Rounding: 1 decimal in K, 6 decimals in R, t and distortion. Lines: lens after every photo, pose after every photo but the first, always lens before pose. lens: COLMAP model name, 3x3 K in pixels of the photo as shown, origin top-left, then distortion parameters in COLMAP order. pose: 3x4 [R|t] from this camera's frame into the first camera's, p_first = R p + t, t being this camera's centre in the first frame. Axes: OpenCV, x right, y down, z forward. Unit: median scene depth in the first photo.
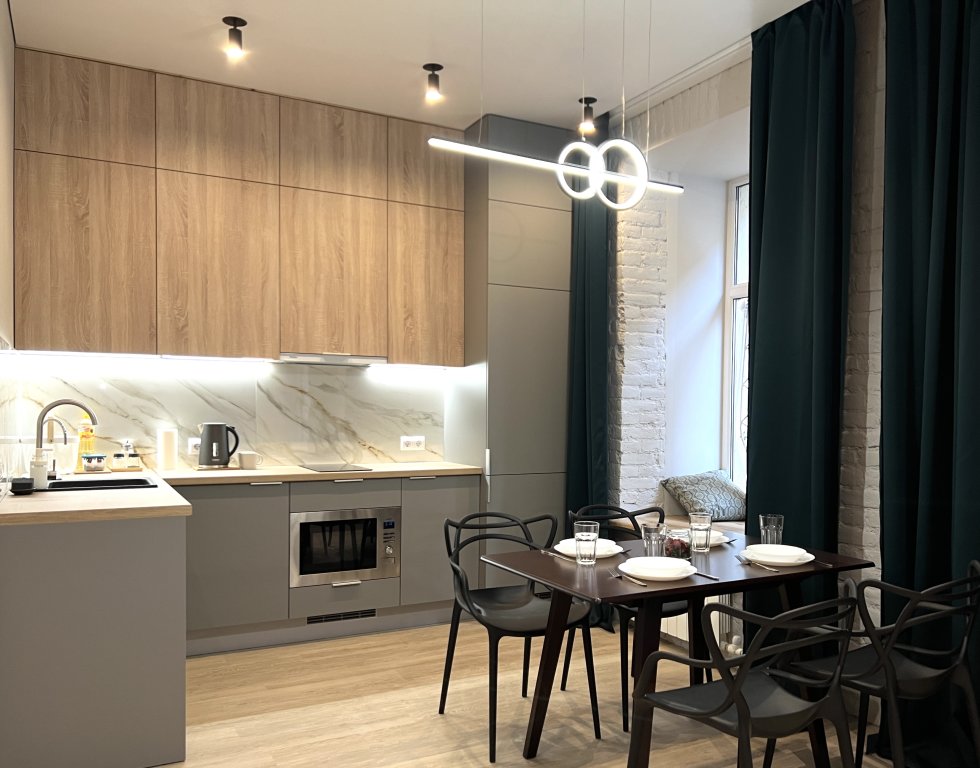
lens RADIAL K [[772.6, 0, 555.3], [0, 772.6, 422.7], [0, 0, 1]] dist [0.082505, -0.034335]
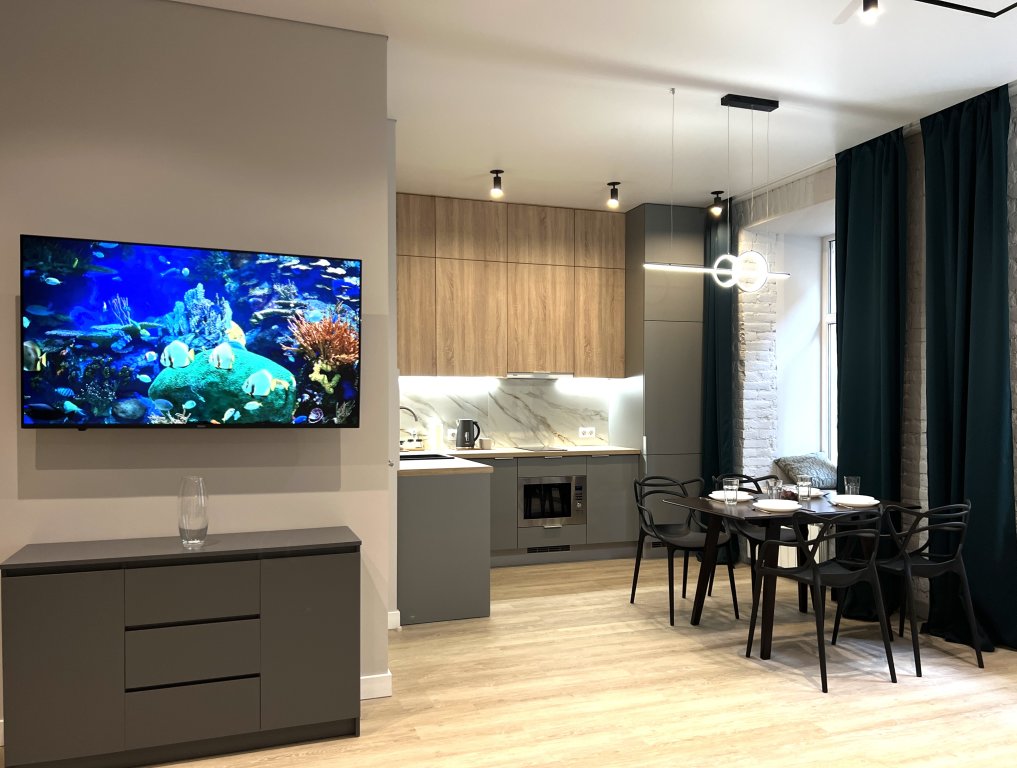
lens RADIAL K [[767.4, 0, 513.4], [0, 767.4, 400.7], [0, 0, 1]] dist [0.050073, -0.034928]
pose [[0.984269, -0.010918, -0.176337, -0.078163], [0.007468, 0.999768, -0.020216, -0.004600], [0.176517, 0.018581, 0.984122, -0.438412]]
